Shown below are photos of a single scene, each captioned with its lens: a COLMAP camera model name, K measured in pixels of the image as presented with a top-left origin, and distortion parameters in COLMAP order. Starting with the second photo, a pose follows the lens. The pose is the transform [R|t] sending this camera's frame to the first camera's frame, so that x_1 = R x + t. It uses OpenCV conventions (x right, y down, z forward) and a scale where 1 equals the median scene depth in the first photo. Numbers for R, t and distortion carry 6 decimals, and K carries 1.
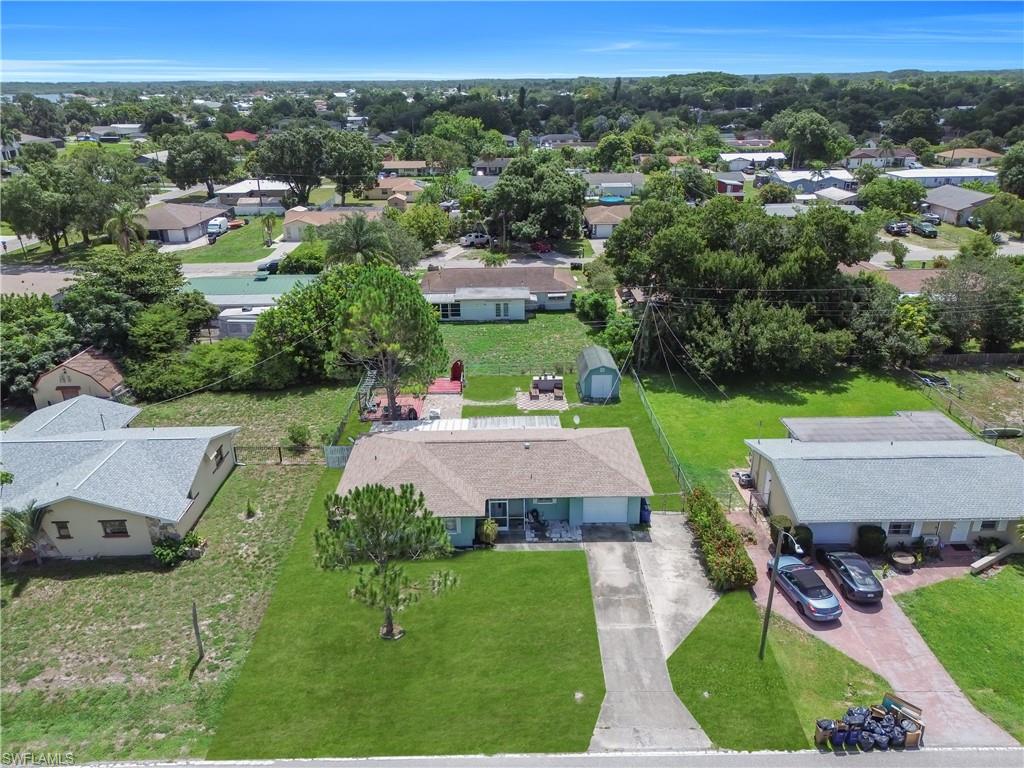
lens RADIAL K [[718.0, 0, 512.0], [0, 718.0, 384.0], [0, 0, 1]] dist [0.069518, -0.063098]
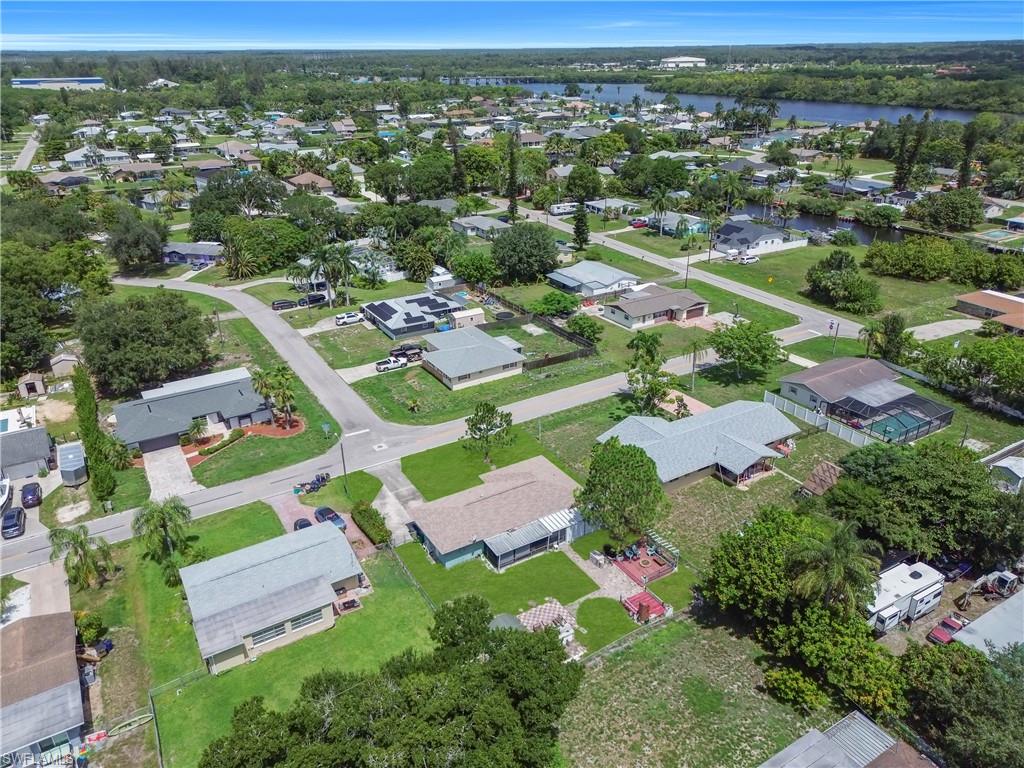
lens RADIAL K [[718.0, 0, 512.0], [0, 718.0, 384.0], [0, 0, 1]] dist [0.069518, -0.063098]
pose [[-0.862634, 0.230546, -0.450235, 0.488569], [-0.179001, 0.693364, 0.698001, -0.955965], [0.473098, 0.682711, -0.556851, 1.316785]]
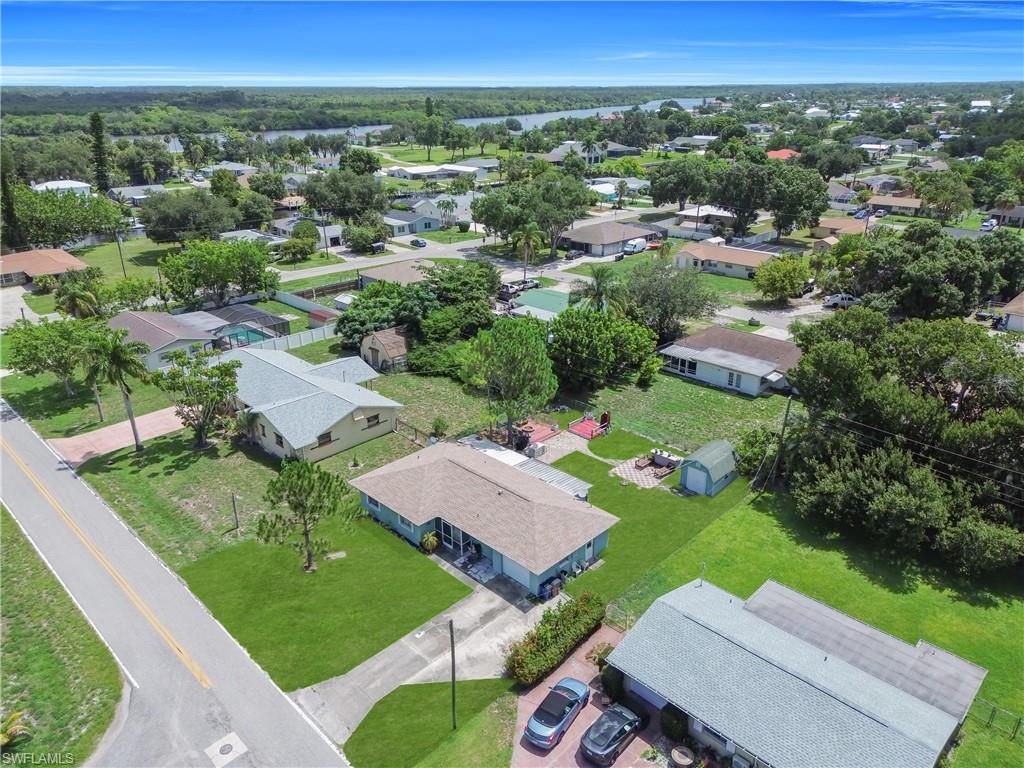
lens RADIAL K [[718.0, 0, 512.0], [0, 718.0, 384.0], [0, 0, 1]] dist [0.069518, -0.063098]
pose [[0.703520, 0.278486, -0.653839, 0.546734], [-0.279544, 0.954300, 0.105675, -0.153765], [0.653387, 0.108432, 0.749218, 0.084737]]
